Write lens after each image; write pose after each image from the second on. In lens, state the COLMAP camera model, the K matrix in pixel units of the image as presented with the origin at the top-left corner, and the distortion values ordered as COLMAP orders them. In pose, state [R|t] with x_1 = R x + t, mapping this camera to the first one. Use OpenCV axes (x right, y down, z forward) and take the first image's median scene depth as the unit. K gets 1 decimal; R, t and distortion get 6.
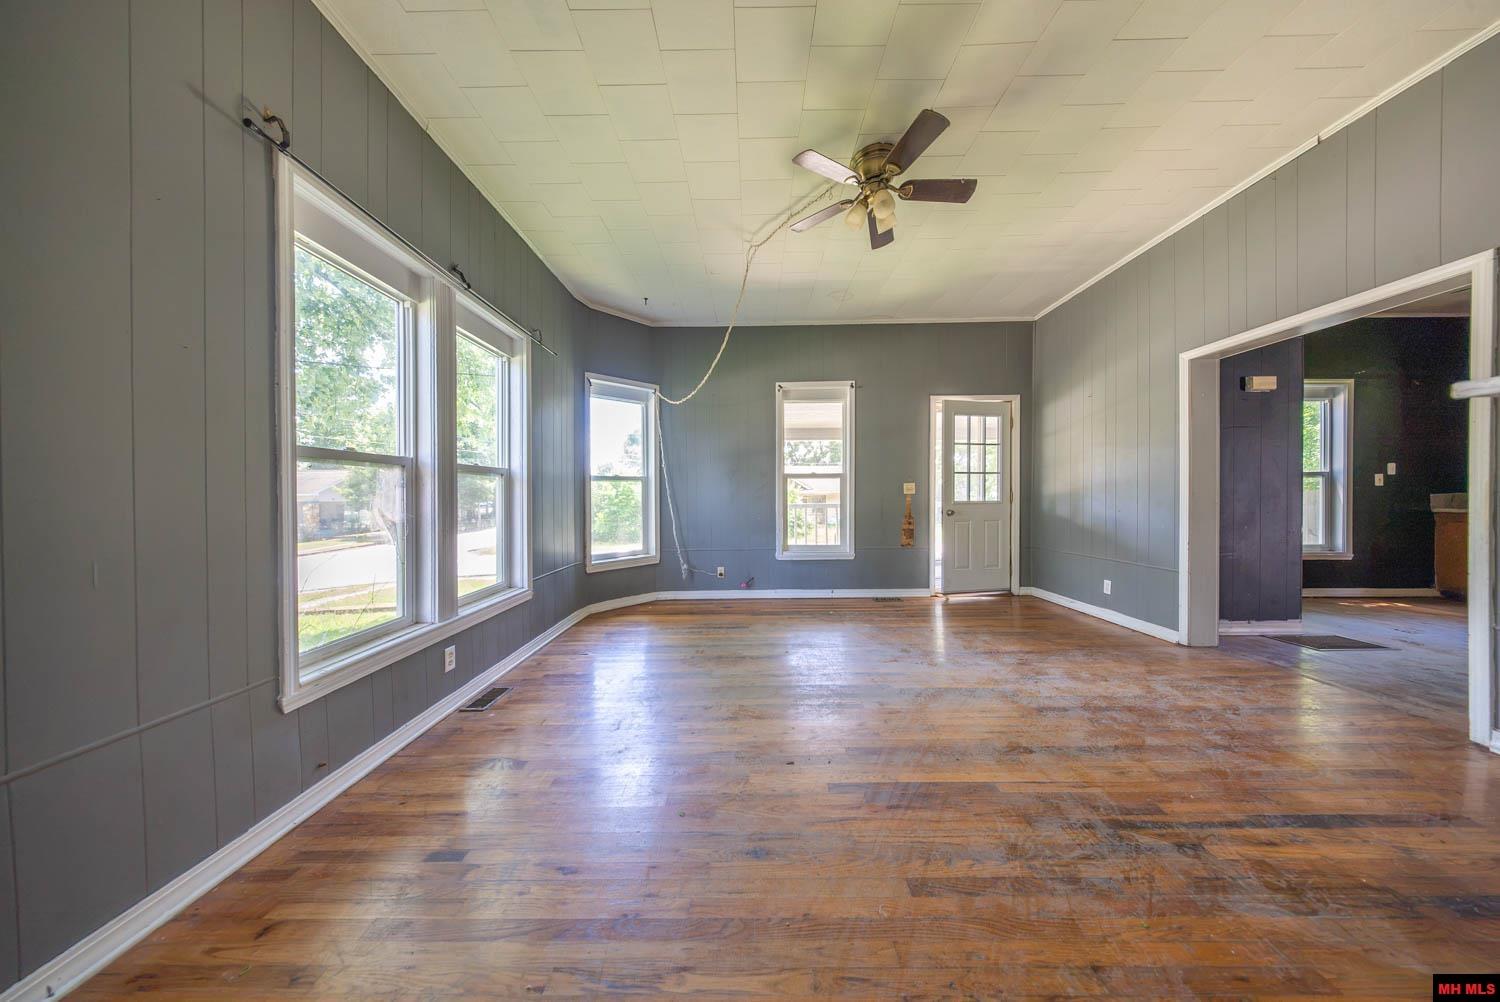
lens RADIAL K [[441.5, 0, 749.5], [0, 441.5, 495.1], [0, 0, 1]] dist [0.004738, -0.000692]
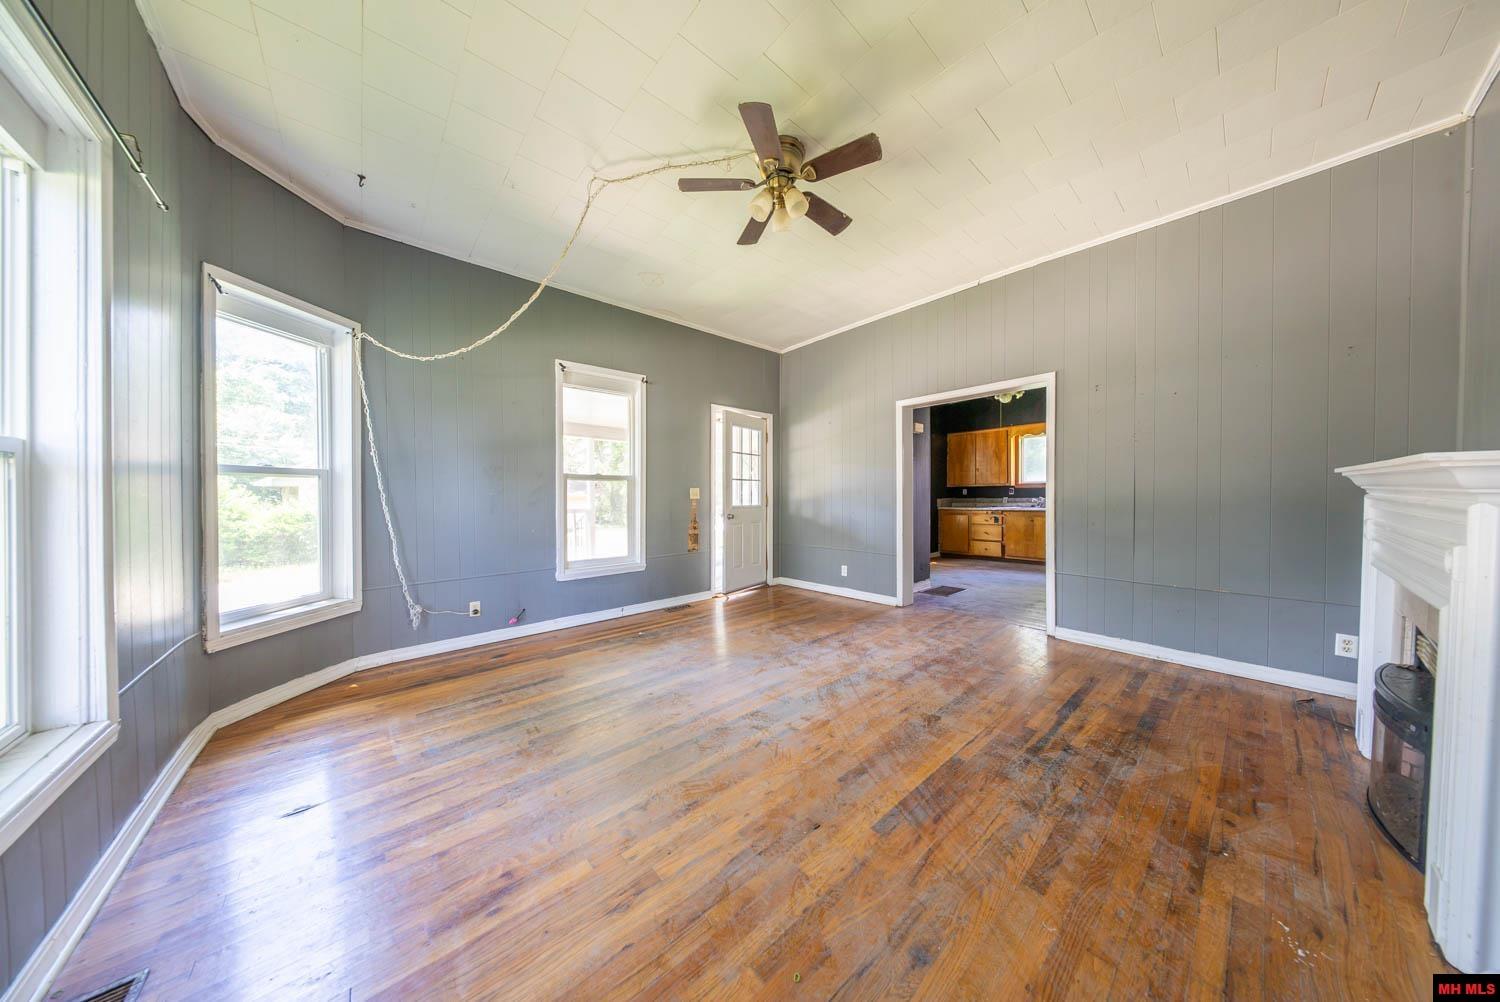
lens RADIAL K [[441.5, 0, 747.9], [0, 441.5, 496.2], [0, 0, 1]] dist [0.004738, -0.000692]
pose [[0.747955, 0.004165, 0.663737, -0.219419], [-0.003741, 0.999991, -0.002058, -0.007344], [-0.663739, -0.000944, 0.747964, 0.177002]]
